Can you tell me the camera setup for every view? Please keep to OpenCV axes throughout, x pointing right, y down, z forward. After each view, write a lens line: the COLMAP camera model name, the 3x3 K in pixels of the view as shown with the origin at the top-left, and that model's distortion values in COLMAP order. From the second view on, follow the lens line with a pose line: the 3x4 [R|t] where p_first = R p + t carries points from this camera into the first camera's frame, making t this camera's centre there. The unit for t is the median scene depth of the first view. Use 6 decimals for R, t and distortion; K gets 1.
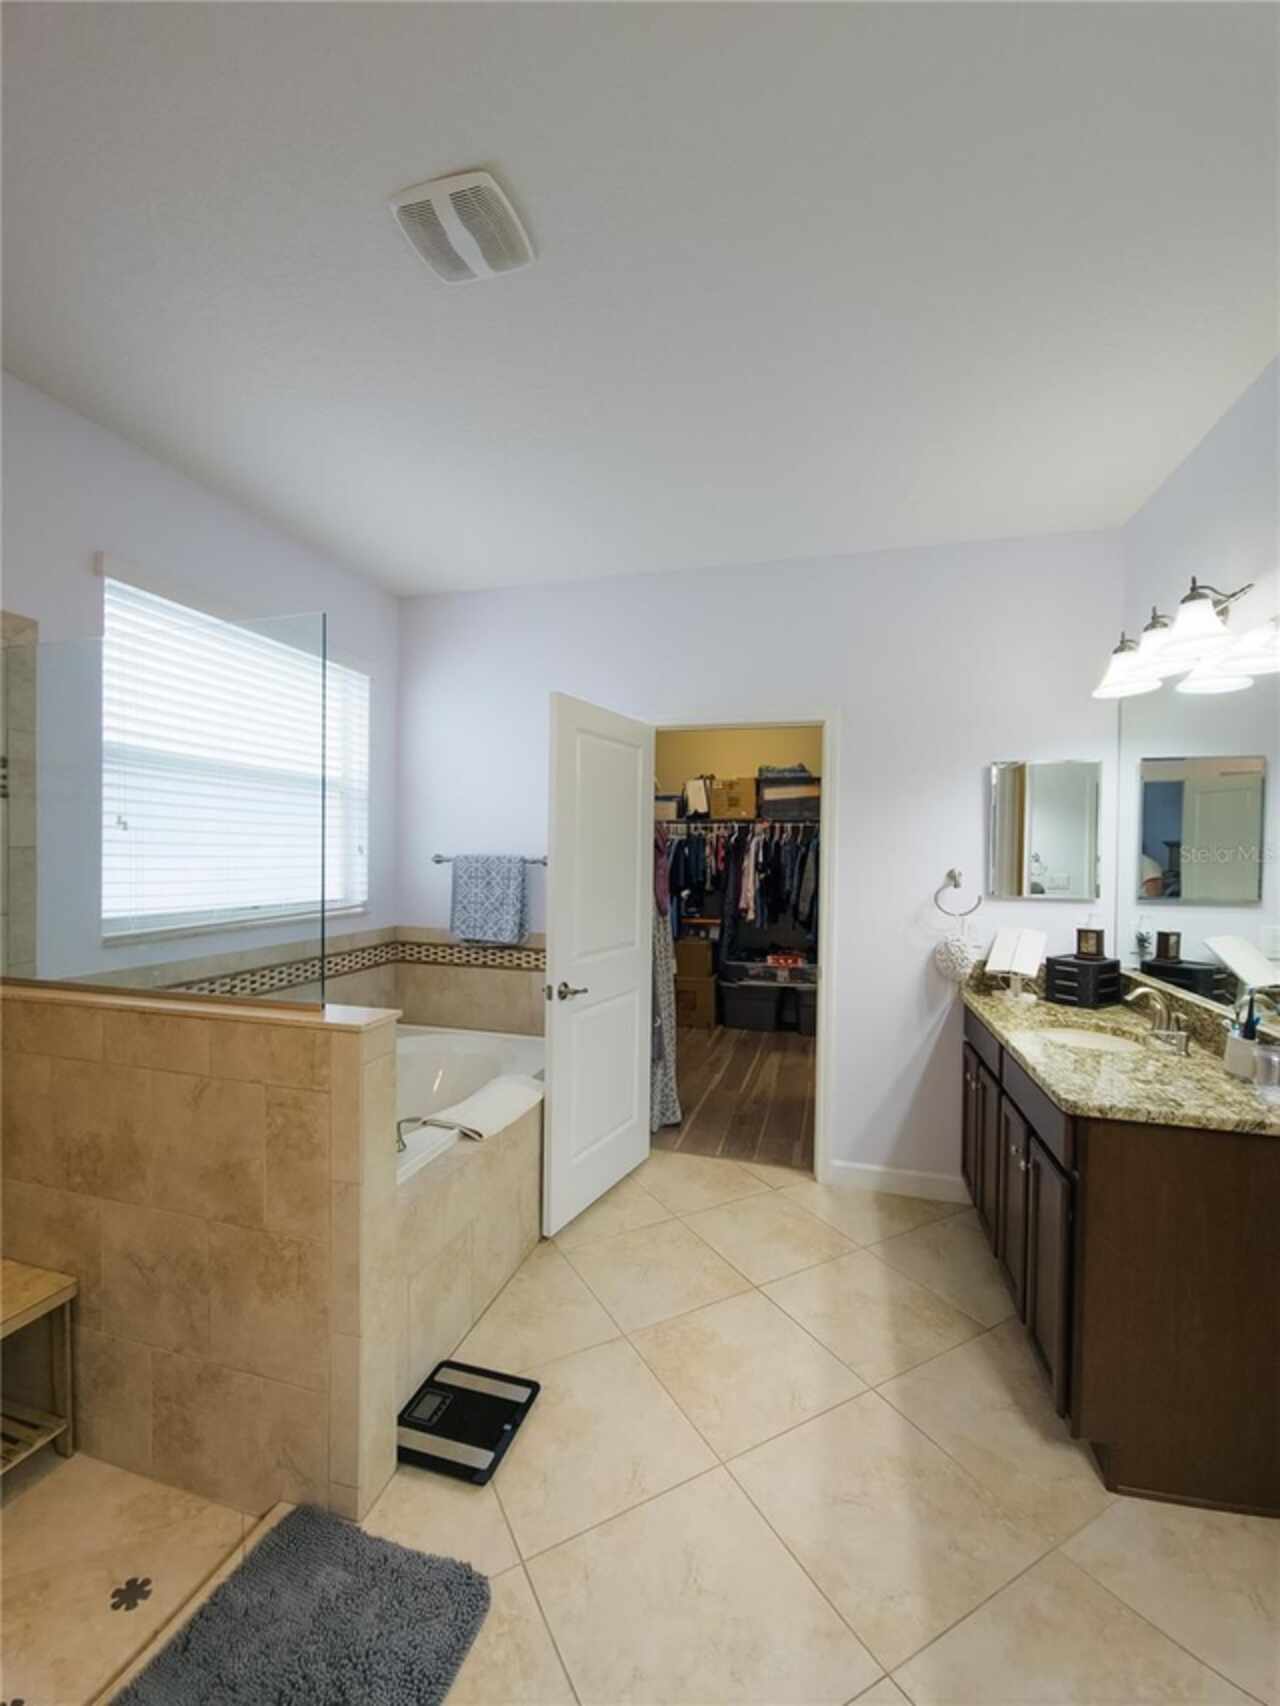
lens RADIAL K [[697.2, 0, 634.9], [0, 697.2, 857.9], [0, 0, 1]] dist [0.003263, -0.003082]
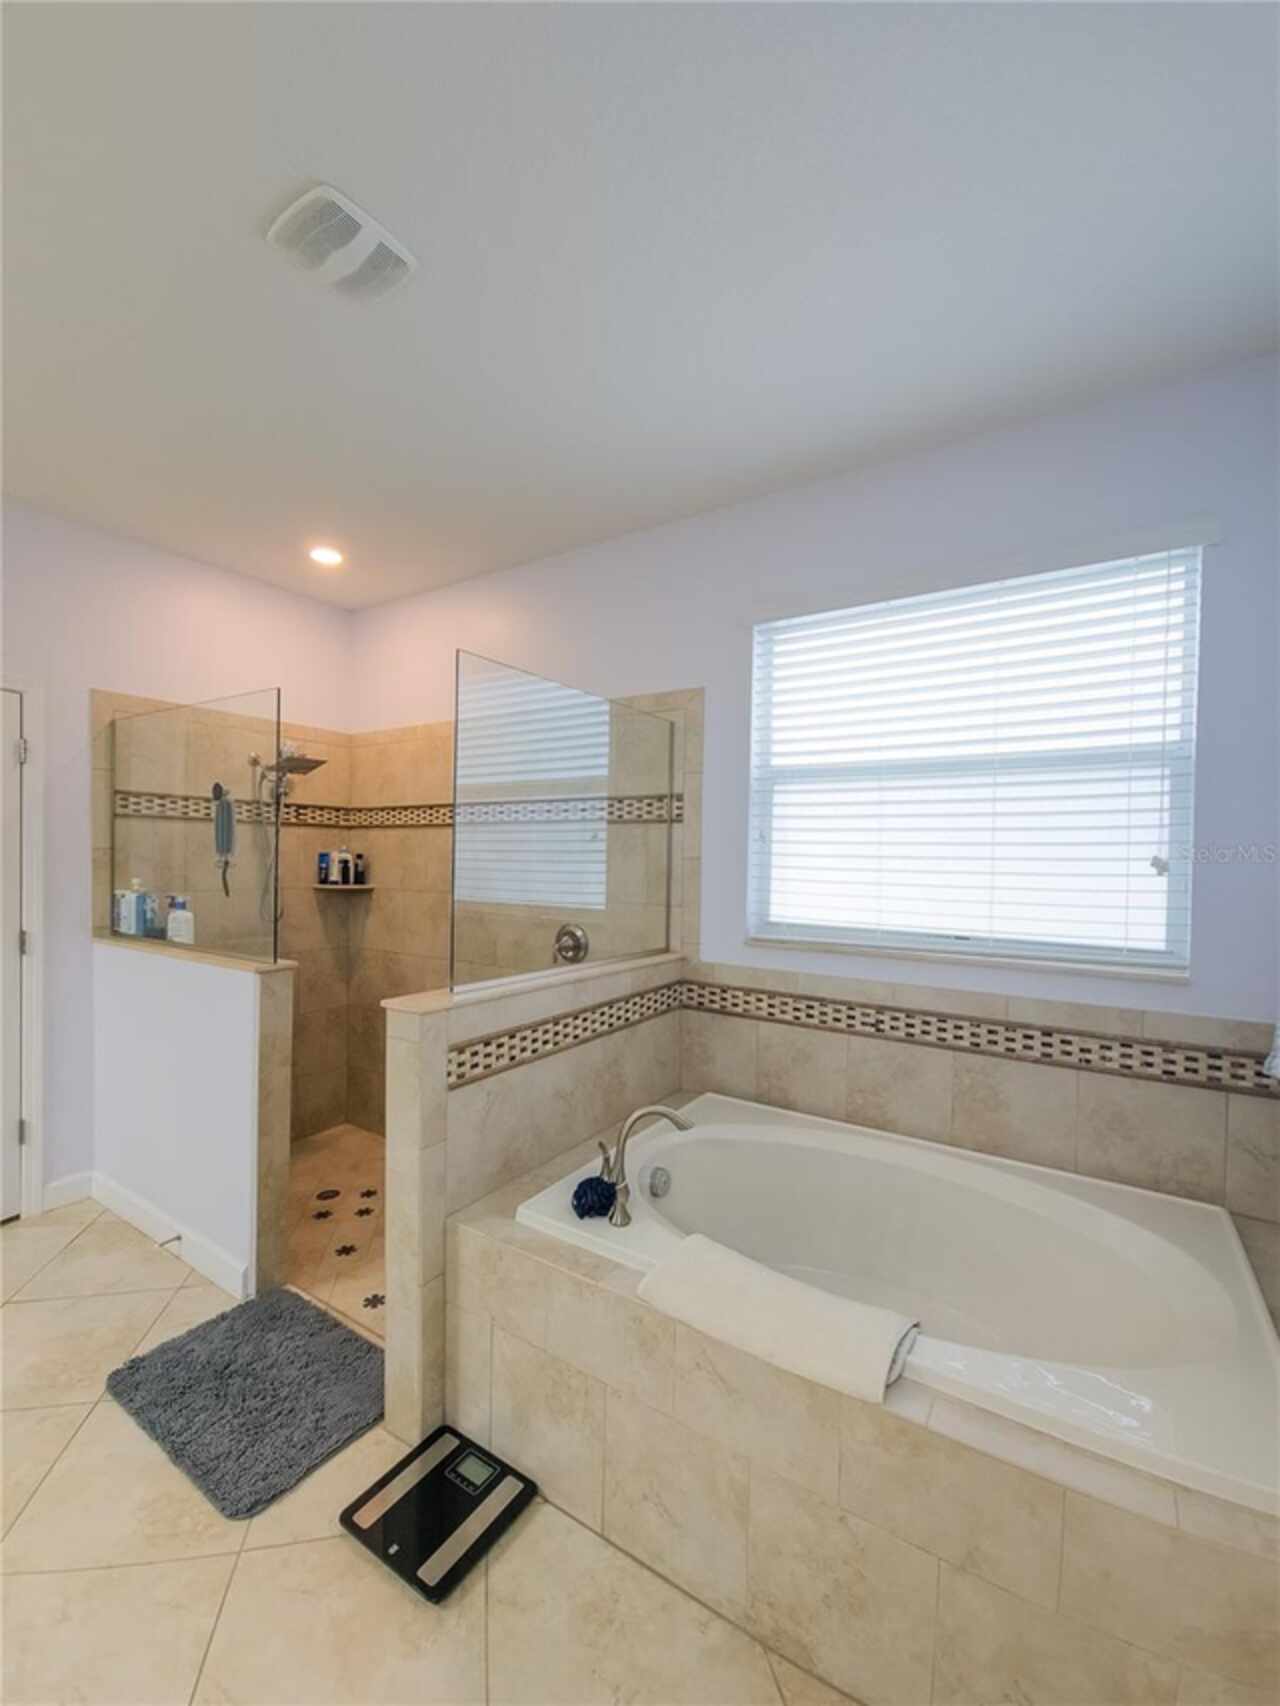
lens RADIAL K [[697.2, 0, 633.8], [0, 697.2, 865.8], [0, 0, 1]] dist [0.003263, -0.003082]
pose [[-0.298857, -0.003453, -0.954292, 0.404306], [-0.027380, 0.999613, 0.004958, -0.003890], [0.953905, 0.027611, -0.298836, 1.155545]]
